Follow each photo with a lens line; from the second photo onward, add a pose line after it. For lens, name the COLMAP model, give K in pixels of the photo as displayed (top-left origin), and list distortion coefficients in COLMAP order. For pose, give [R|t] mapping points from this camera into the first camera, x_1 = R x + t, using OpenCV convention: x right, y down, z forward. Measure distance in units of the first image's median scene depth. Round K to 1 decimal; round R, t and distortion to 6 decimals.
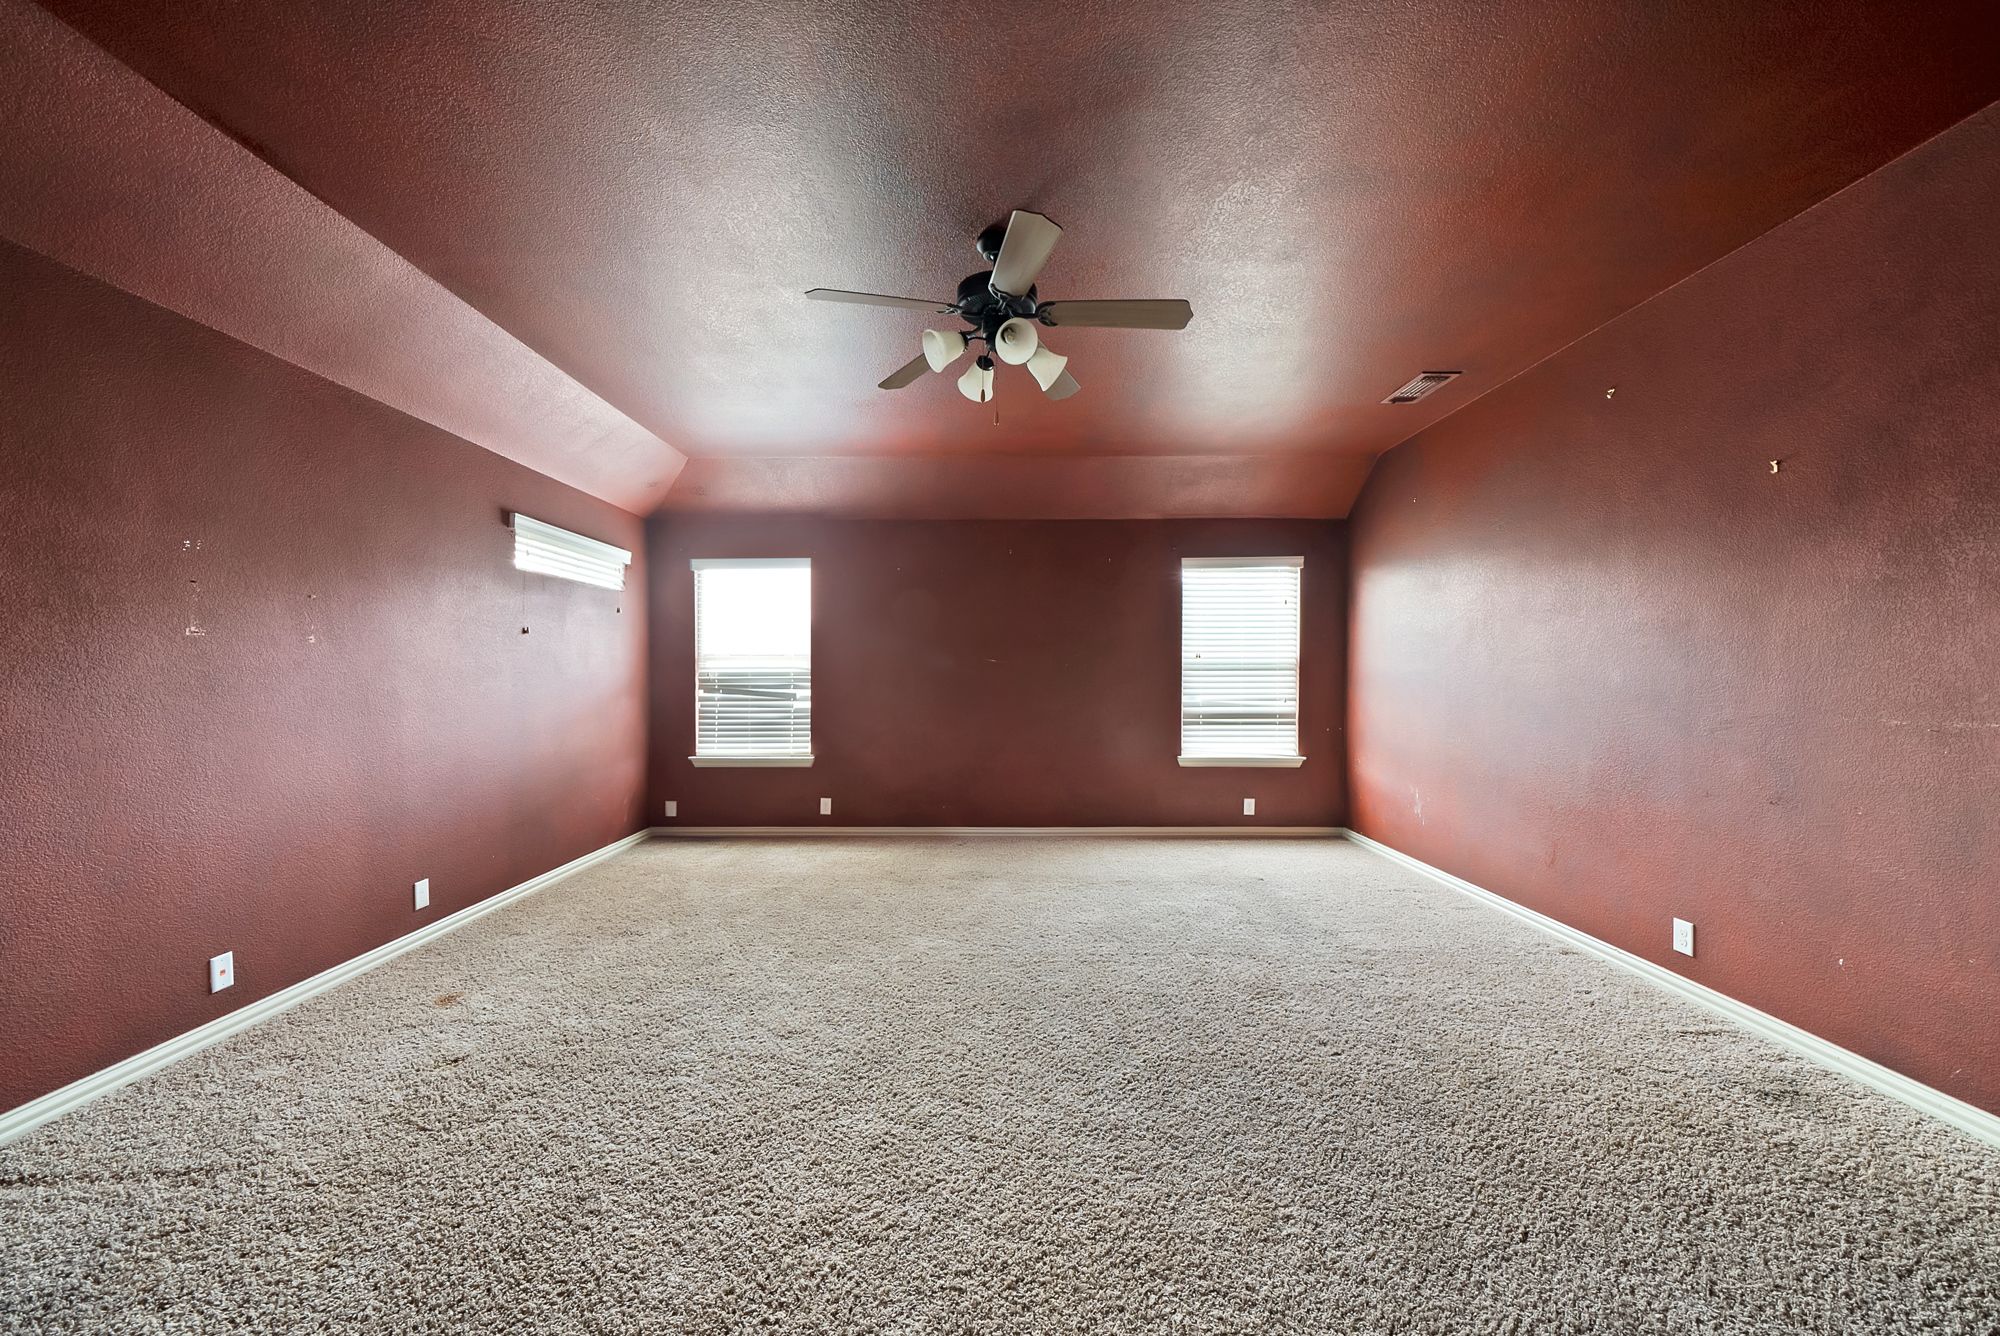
lens RADIAL K [[725.4, 0, 999.1], [0, 725.4, 687.4], [0, 0, 1]] dist [-0.020321, 0.000132]
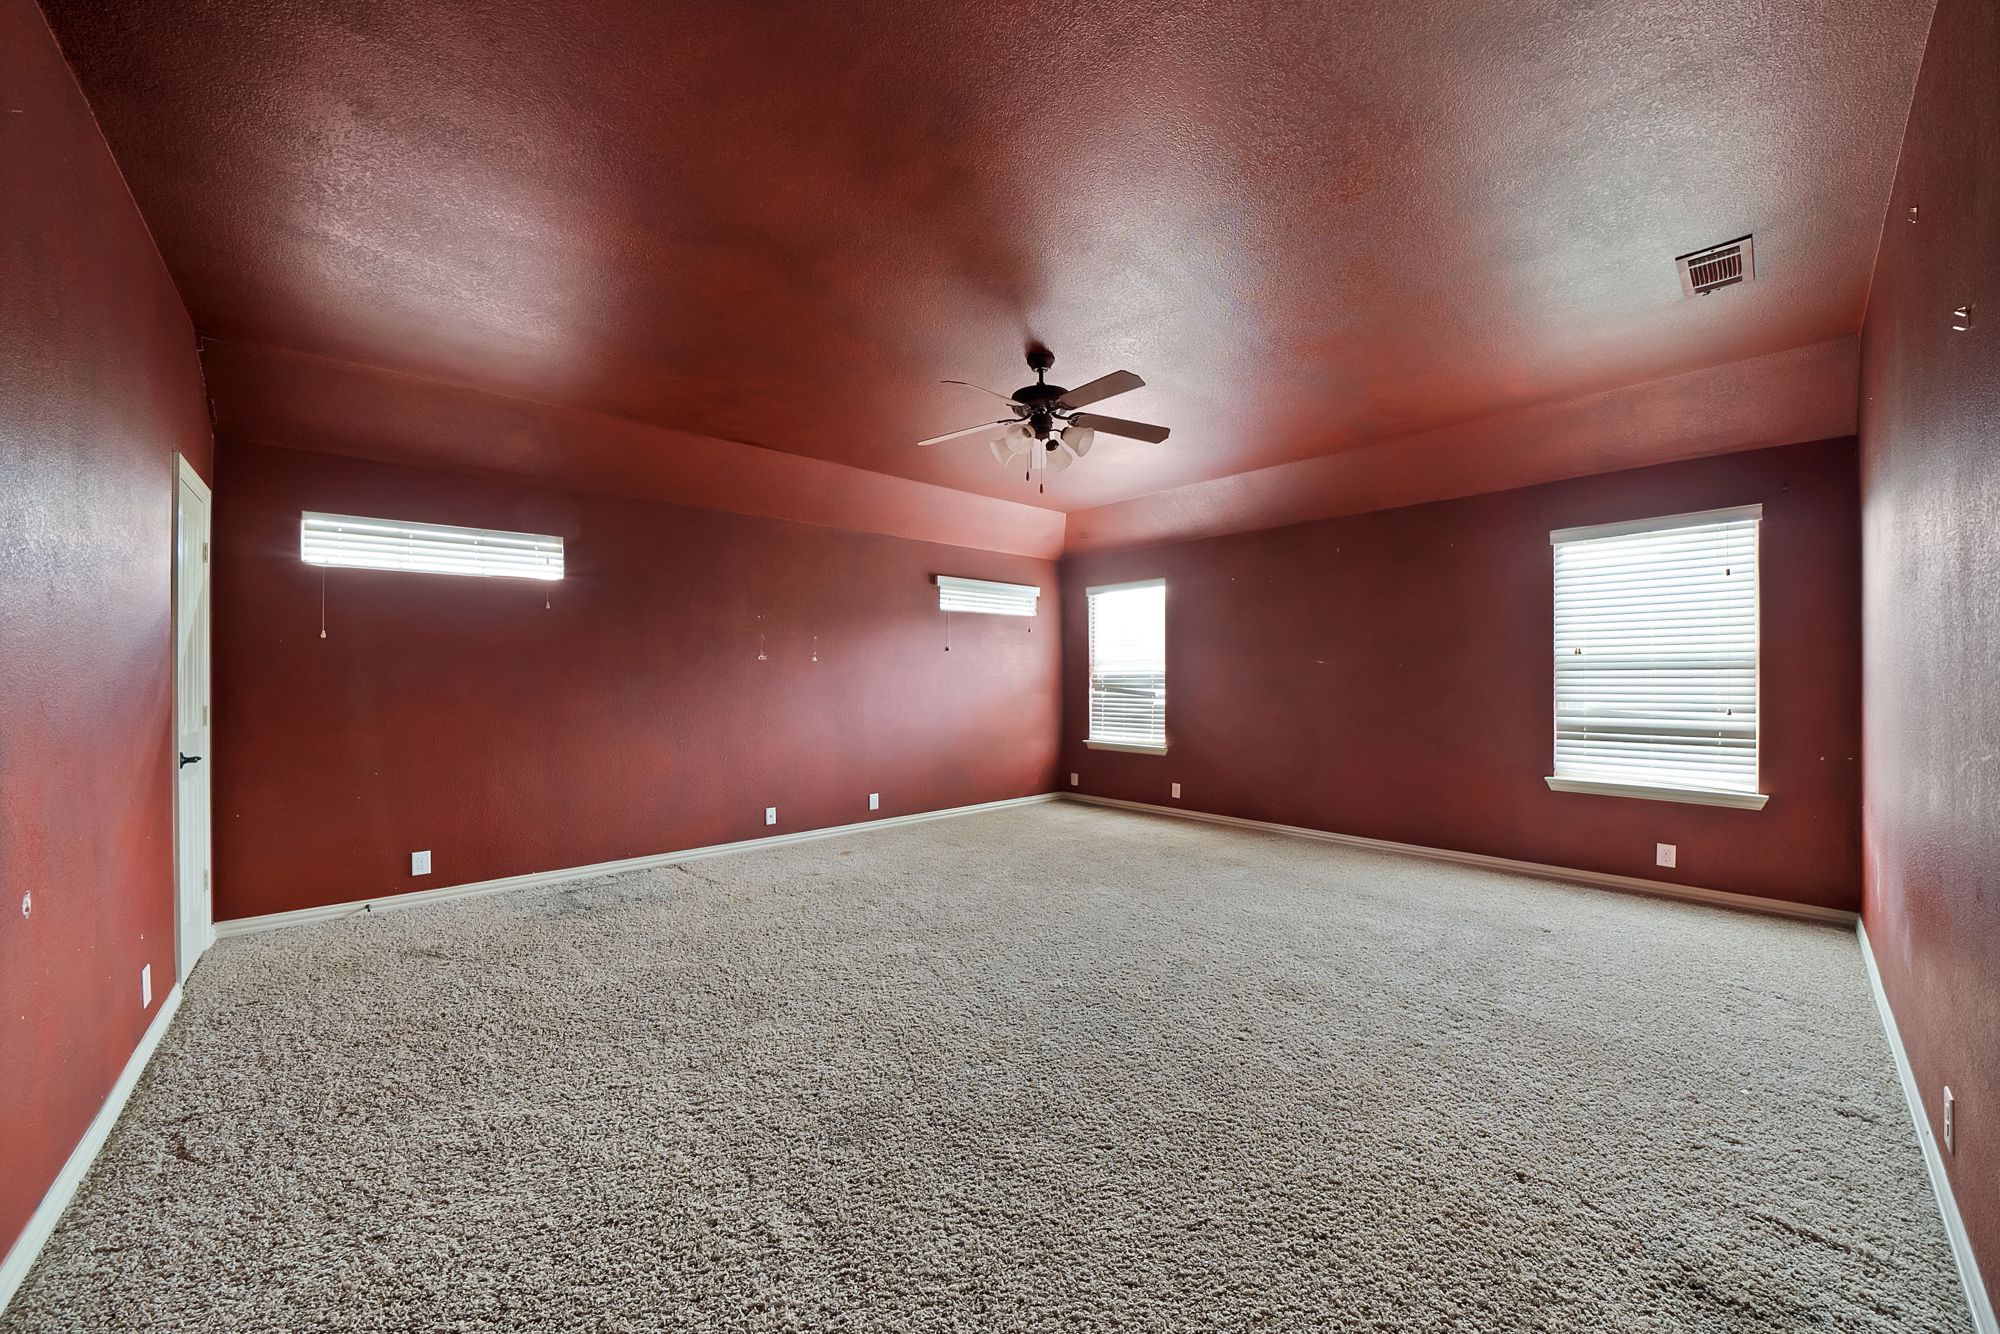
lens RADIAL K [[725.4, 0, 999.1], [0, 725.4, 686.4], [0, 0, 1]] dist [-0.020321, 0.000132]
pose [[0.673493, 0.007736, -0.739153, 0.427327], [-0.010162, 0.999948, 0.001206, -0.000385], [0.739124, 0.006699, 0.673536, 0.012509]]
